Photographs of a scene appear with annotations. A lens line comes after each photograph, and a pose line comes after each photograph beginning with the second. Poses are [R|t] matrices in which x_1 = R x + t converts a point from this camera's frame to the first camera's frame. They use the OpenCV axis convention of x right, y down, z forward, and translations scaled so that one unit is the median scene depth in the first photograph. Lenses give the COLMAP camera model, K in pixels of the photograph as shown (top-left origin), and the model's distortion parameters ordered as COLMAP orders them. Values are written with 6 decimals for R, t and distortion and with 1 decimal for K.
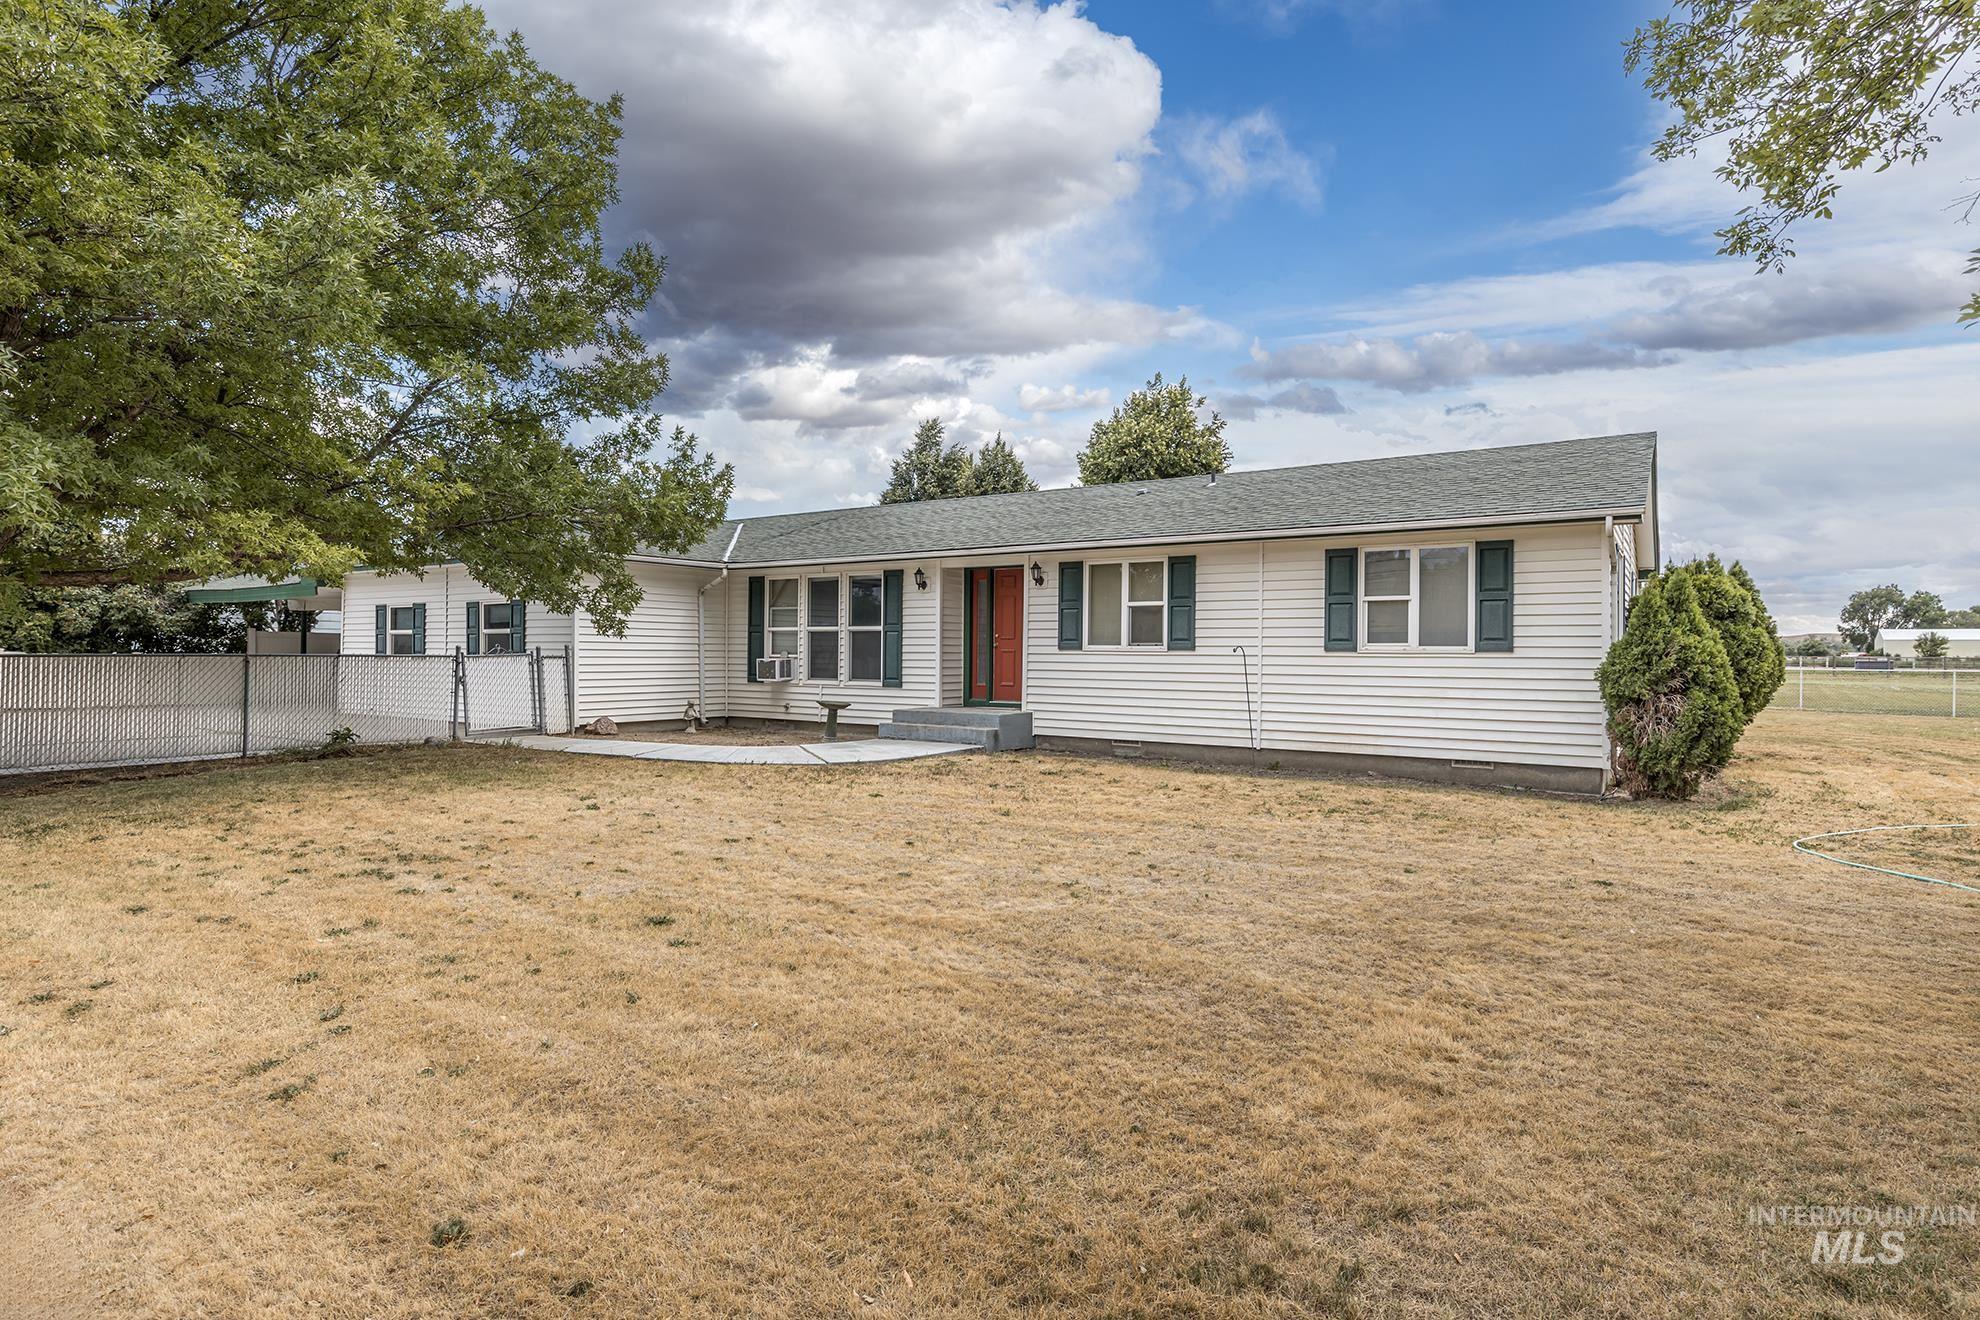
lens RADIAL K [[1052.2, 0, 982.8], [0, 1052.2, 658.1], [0, 0, 1]] dist [0.006479, 0.000071]
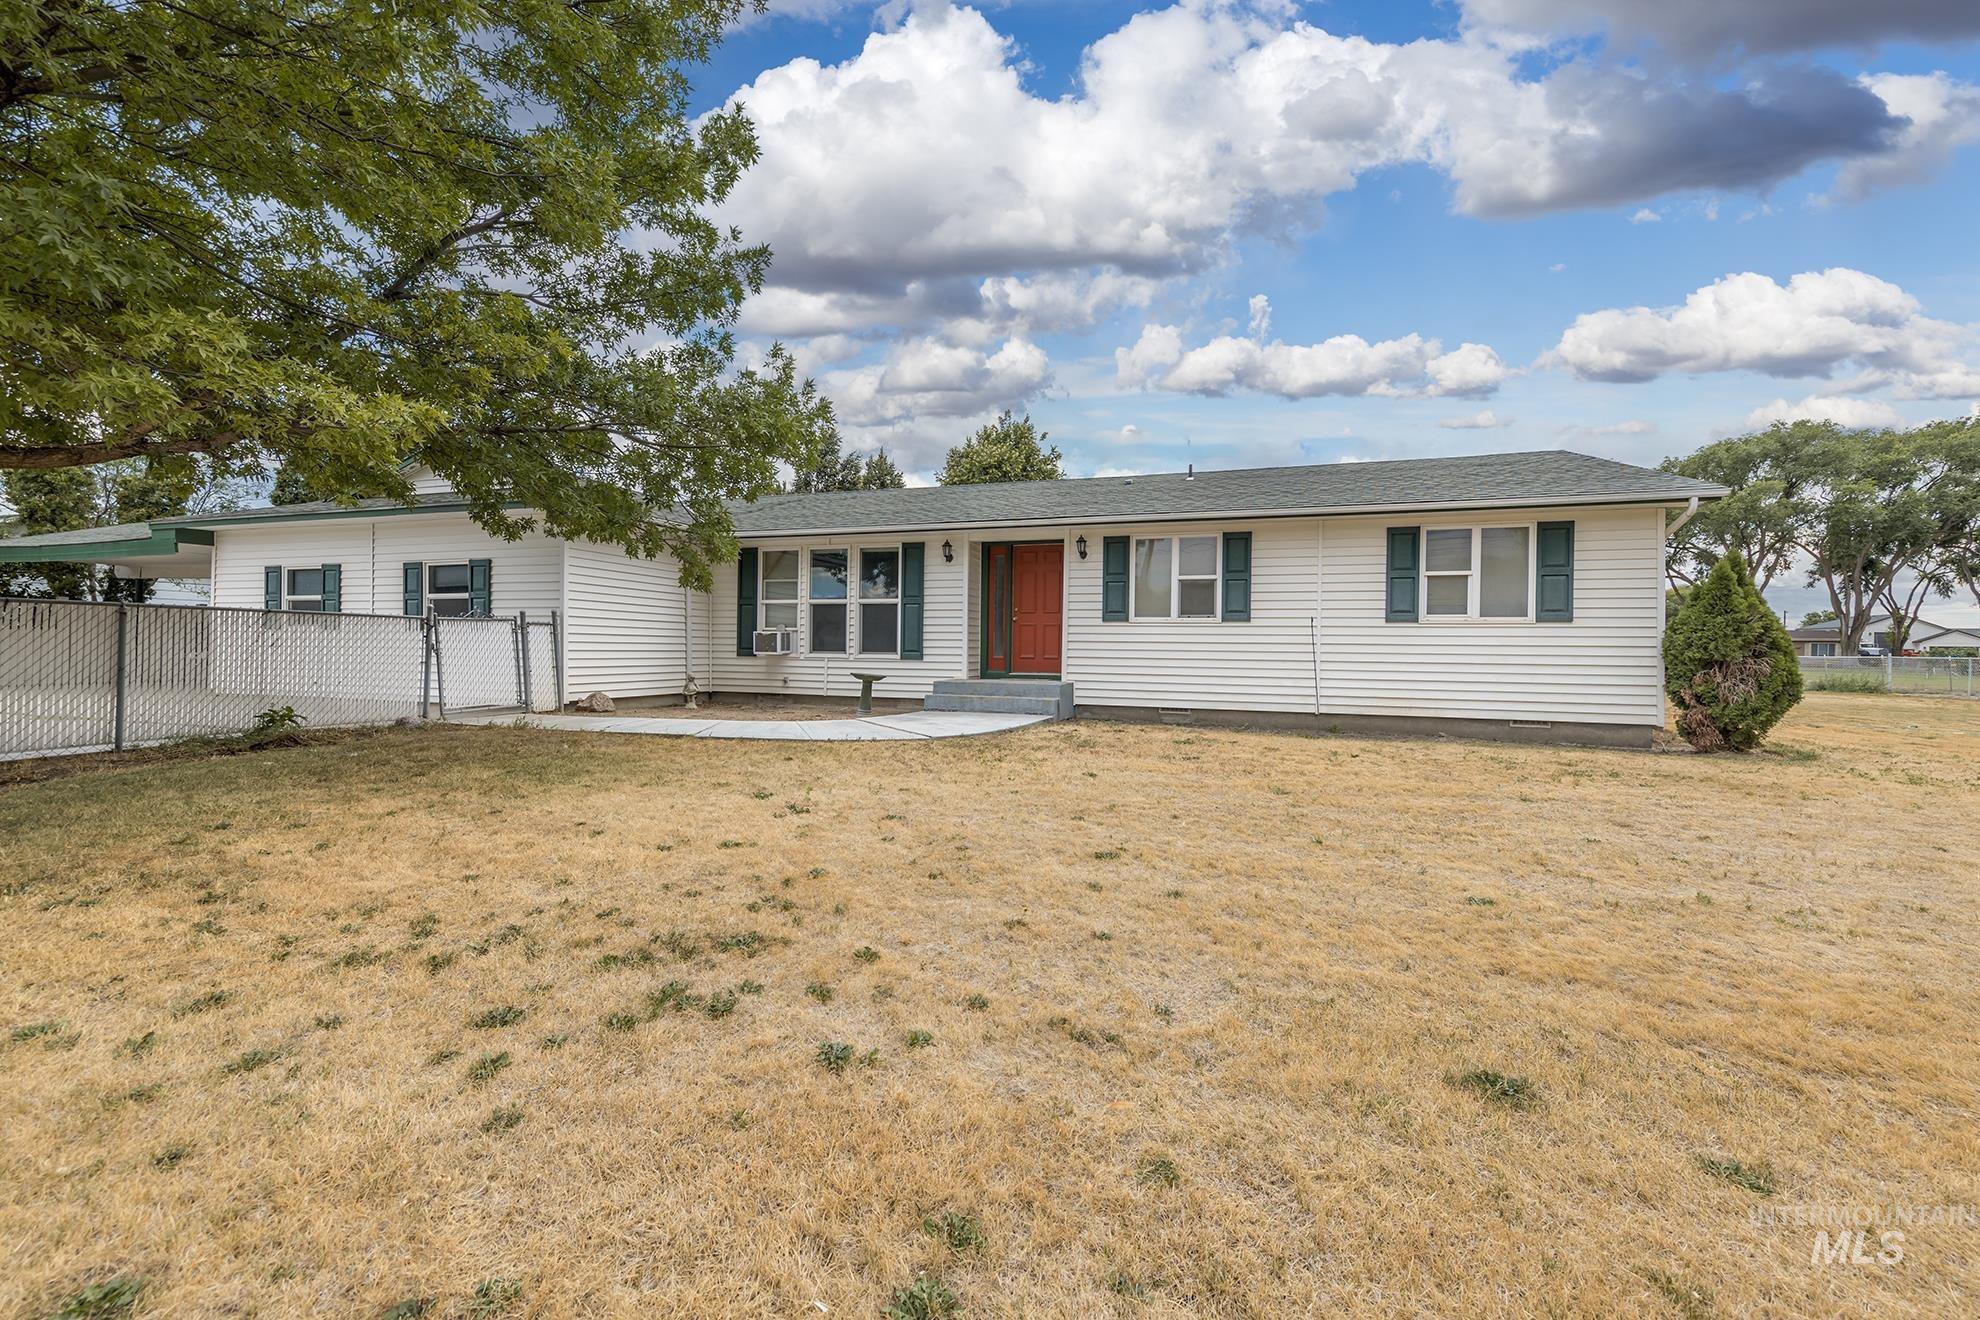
lens RADIAL K [[799.6, 0, 999.8], [0, 799.6, 653.4], [0, 0, 1]] dist [0.008472, -0.000162]
pose [[0.961808, 0.003503, 0.273704, -0.227214], [-0.004525, 0.999985, 0.003102, 0.020061], [-0.273689, -0.004222, 0.961809, 0.261072]]
